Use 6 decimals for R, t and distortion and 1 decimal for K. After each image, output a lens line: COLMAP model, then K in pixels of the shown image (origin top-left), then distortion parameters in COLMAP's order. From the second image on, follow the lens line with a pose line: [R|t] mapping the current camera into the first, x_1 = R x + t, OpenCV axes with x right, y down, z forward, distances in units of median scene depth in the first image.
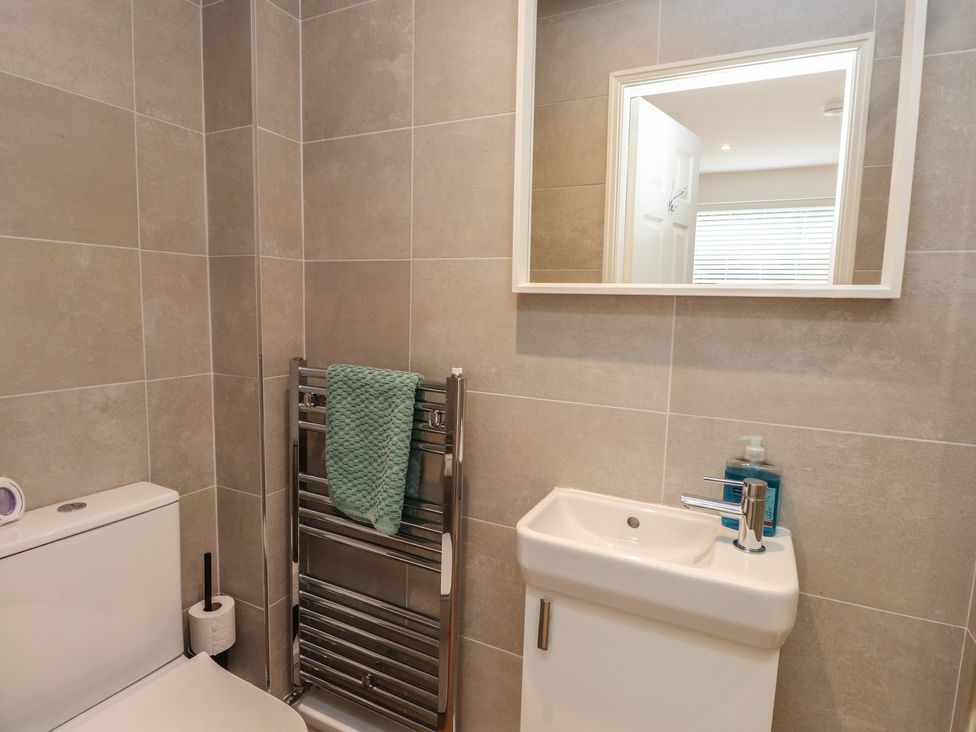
lens RADIAL K [[538.8, 0, 485.9], [0, 538.8, 363.9], [0, 0, 1]] dist [-0.006332, -0.008148]
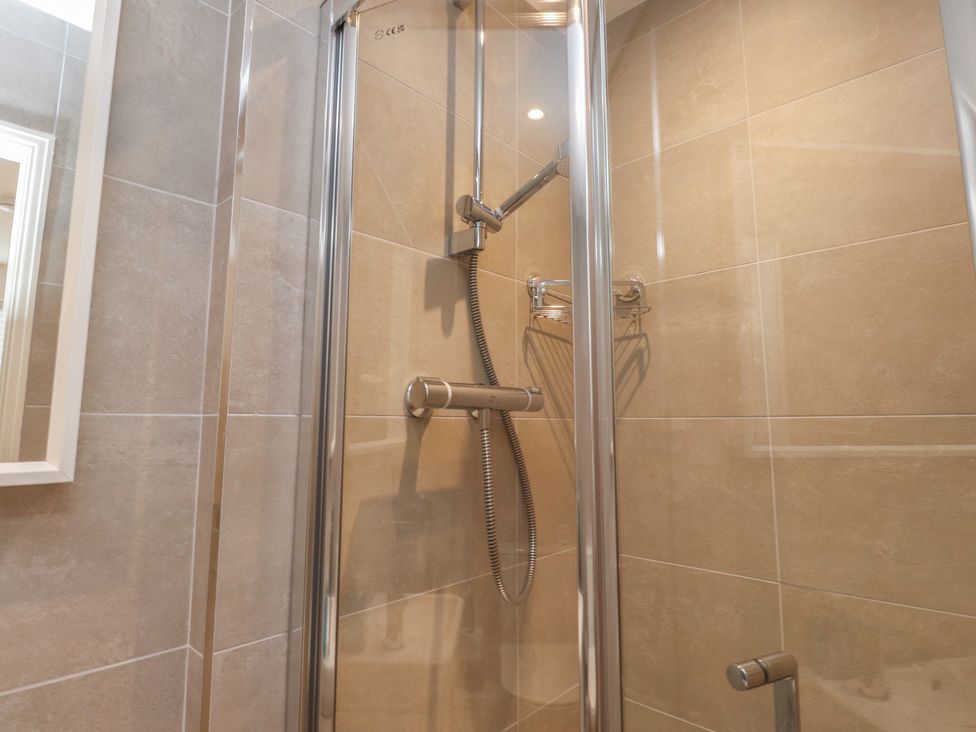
lens RADIAL K [[538.8, 0, 487.6], [0, 538.8, 361.2], [0, 0, 1]] dist [-0.006332, -0.008148]
pose [[0.265575, 0.088289, 0.960039, 0.214867], [0.104054, 0.987356, -0.119586, -0.135260], [-0.958458, 0.131655, 0.253030, 0.260519]]
